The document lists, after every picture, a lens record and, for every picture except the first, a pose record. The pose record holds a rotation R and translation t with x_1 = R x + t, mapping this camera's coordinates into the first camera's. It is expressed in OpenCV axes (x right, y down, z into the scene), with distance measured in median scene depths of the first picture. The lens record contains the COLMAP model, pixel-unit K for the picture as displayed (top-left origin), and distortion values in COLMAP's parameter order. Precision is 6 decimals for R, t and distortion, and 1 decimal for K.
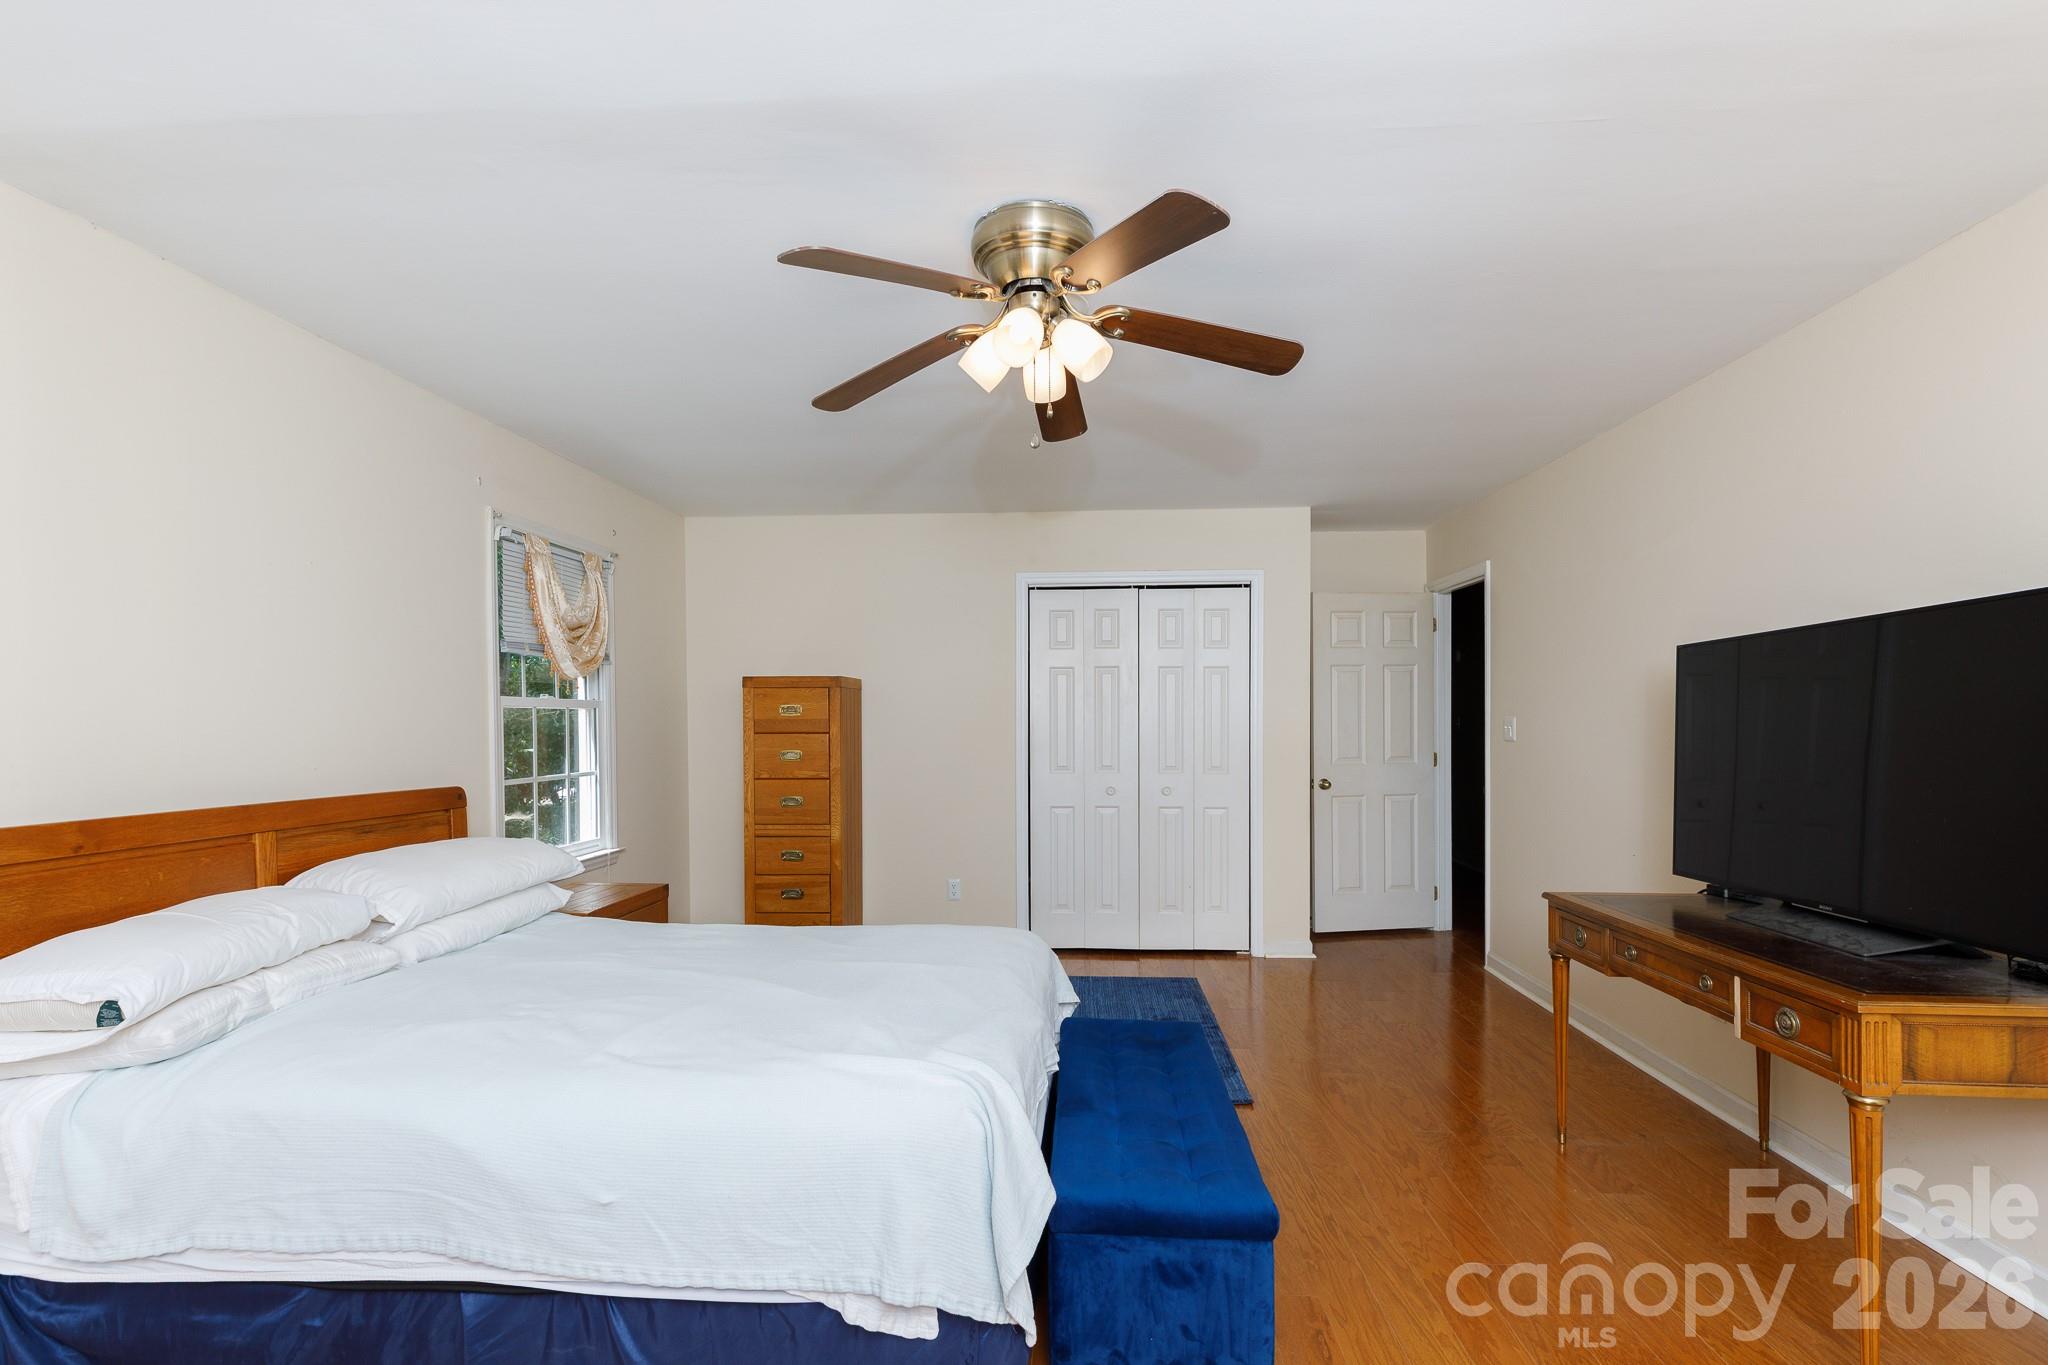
lens RADIAL K [[953.8, 0, 1026.0], [0, 953.8, 736.4], [0, 0, 1]] dist [0.011578, -0.000065]
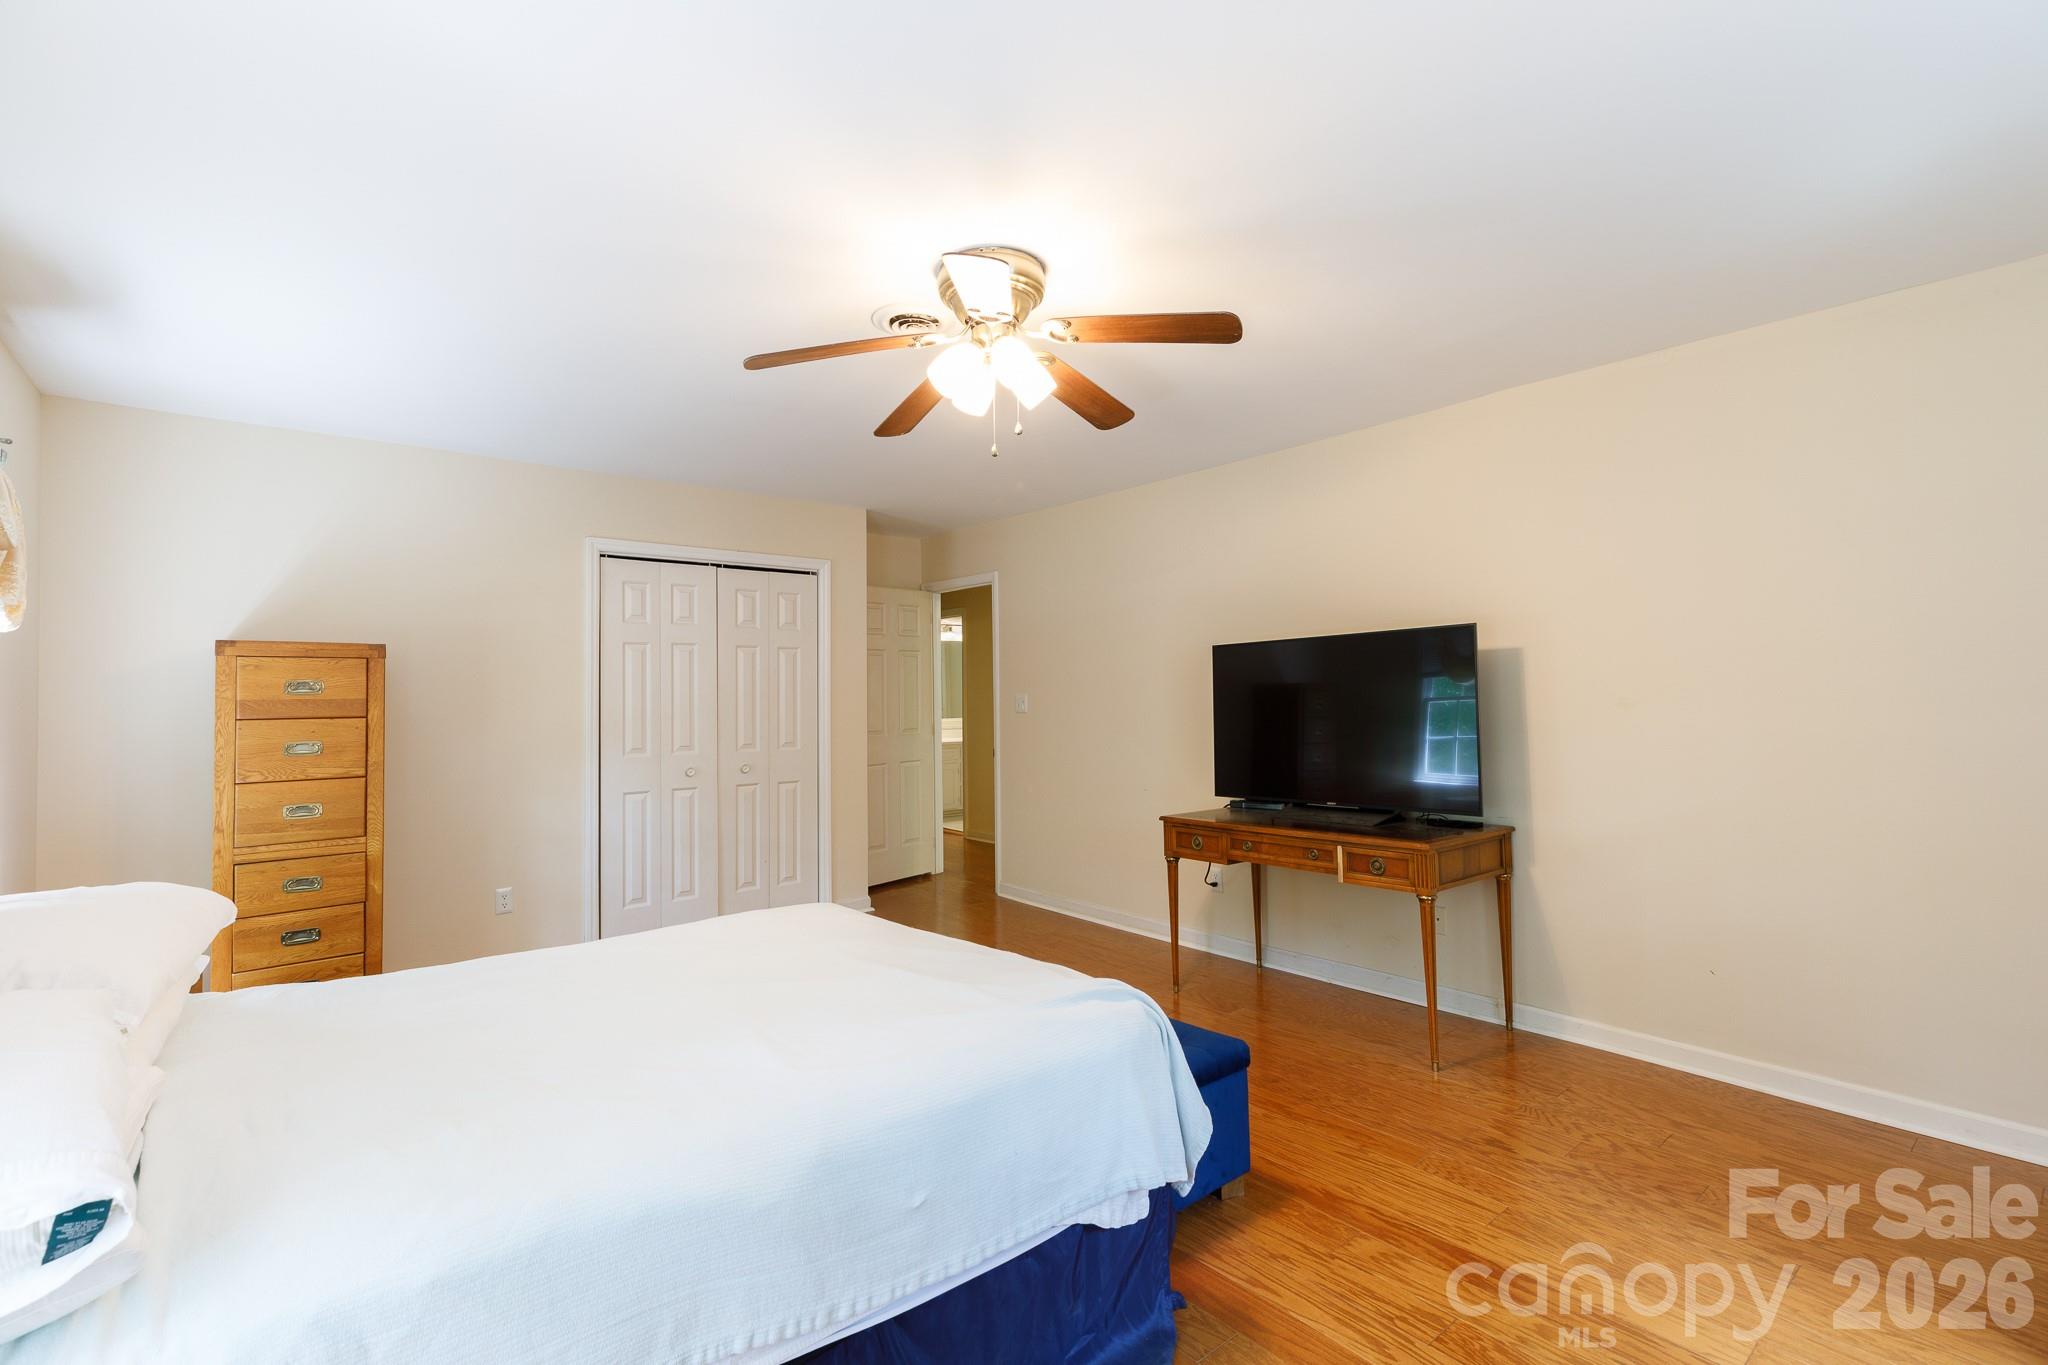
lens RADIAL K [[932.1, 0, 1024.2], [0, 932.1, 676.0], [0, 0, 1]] dist [0.004406, -0.000287]
pose [[0.724790, 0.010320, 0.688893, -0.355334], [0.019762, 0.999165, -0.035760, 0.000561], [-0.688687, 0.039532, 0.723981, 0.086768]]
